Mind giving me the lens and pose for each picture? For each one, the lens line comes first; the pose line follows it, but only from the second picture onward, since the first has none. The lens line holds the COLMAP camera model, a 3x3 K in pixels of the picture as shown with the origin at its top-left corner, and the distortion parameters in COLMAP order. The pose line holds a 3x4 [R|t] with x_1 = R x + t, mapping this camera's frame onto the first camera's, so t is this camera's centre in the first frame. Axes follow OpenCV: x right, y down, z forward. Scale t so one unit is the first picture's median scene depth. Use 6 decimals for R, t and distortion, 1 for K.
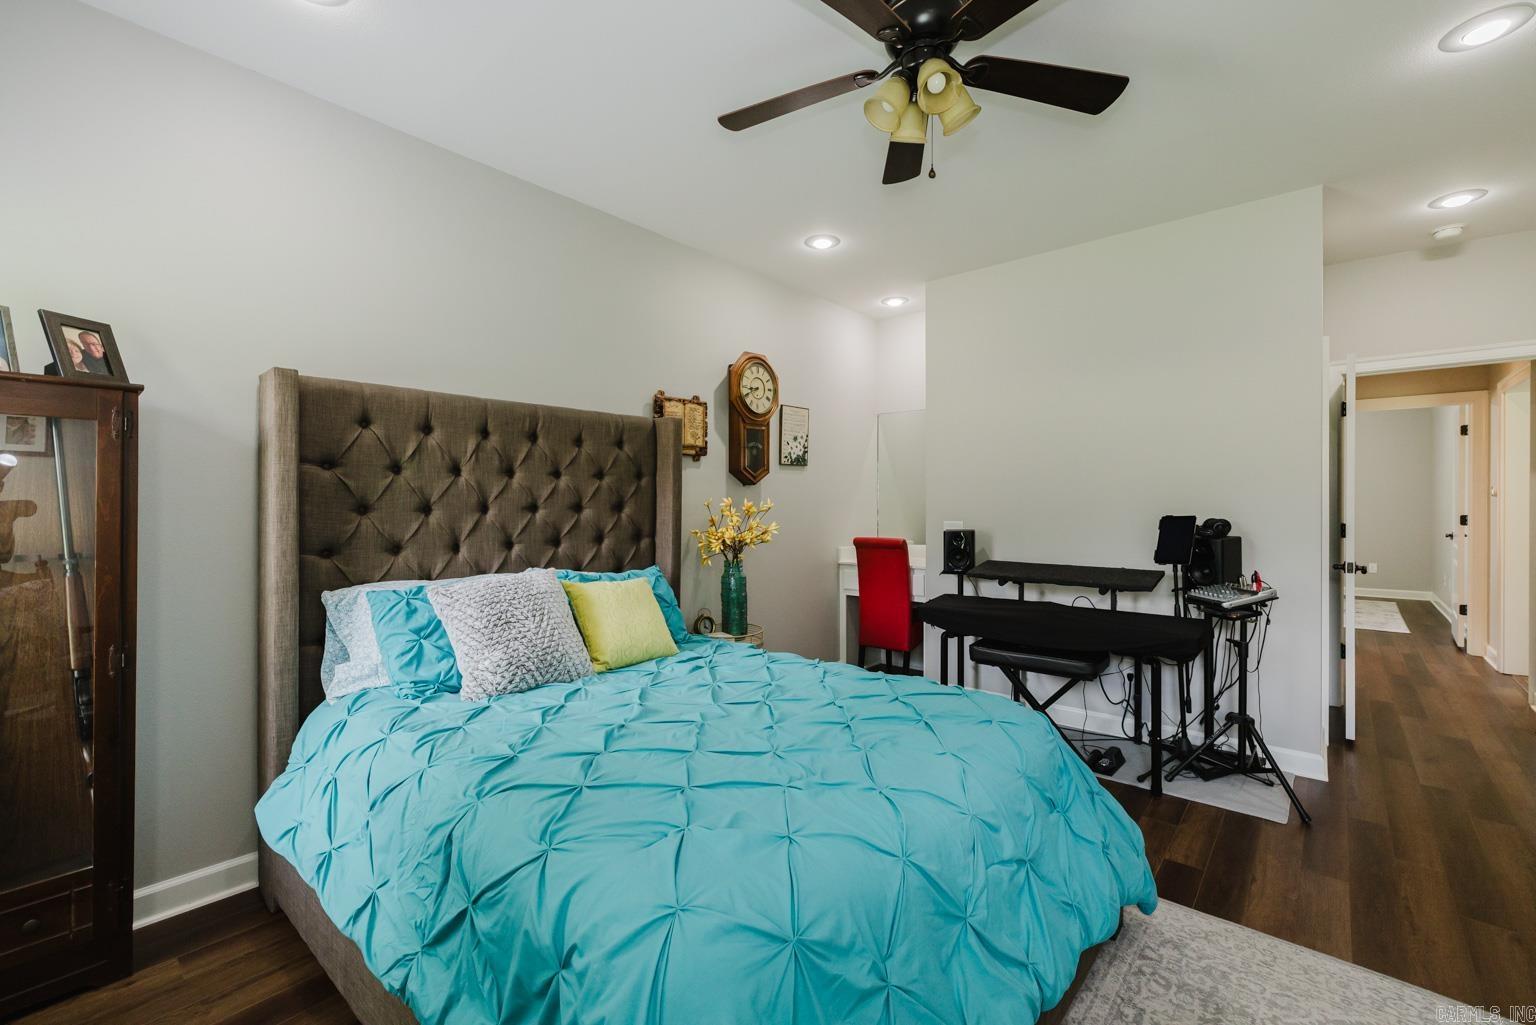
lens RADIAL K [[655.7, 0, 771.0], [0, 655.7, 504.5], [0, 0, 1]] dist [0.001615, 0.000008]
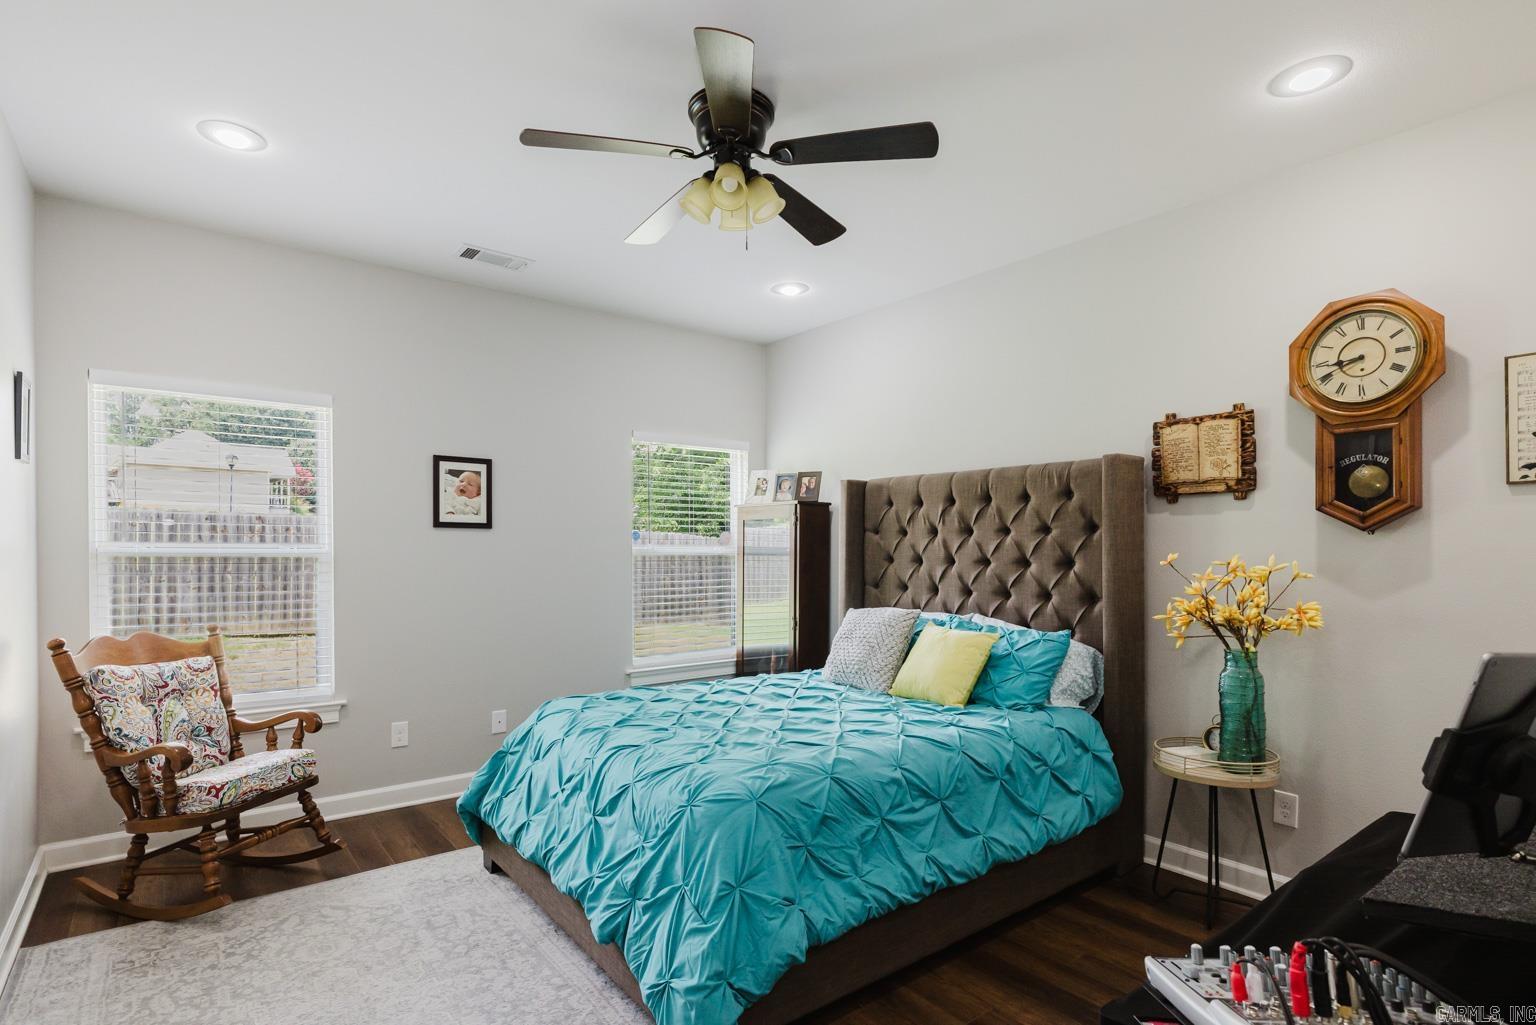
lens RADIAL K [[761.1, 0, 767.8], [0, 761.1, 549.2], [0, 0, 1]] dist [0.000277, 0.000019]
pose [[-0.200709, -0.007873, -0.979619, 0.855193], [-0.015753, 0.999864, -0.004809, -0.003501], [0.979524, 0.014467, -0.200806, 0.766187]]
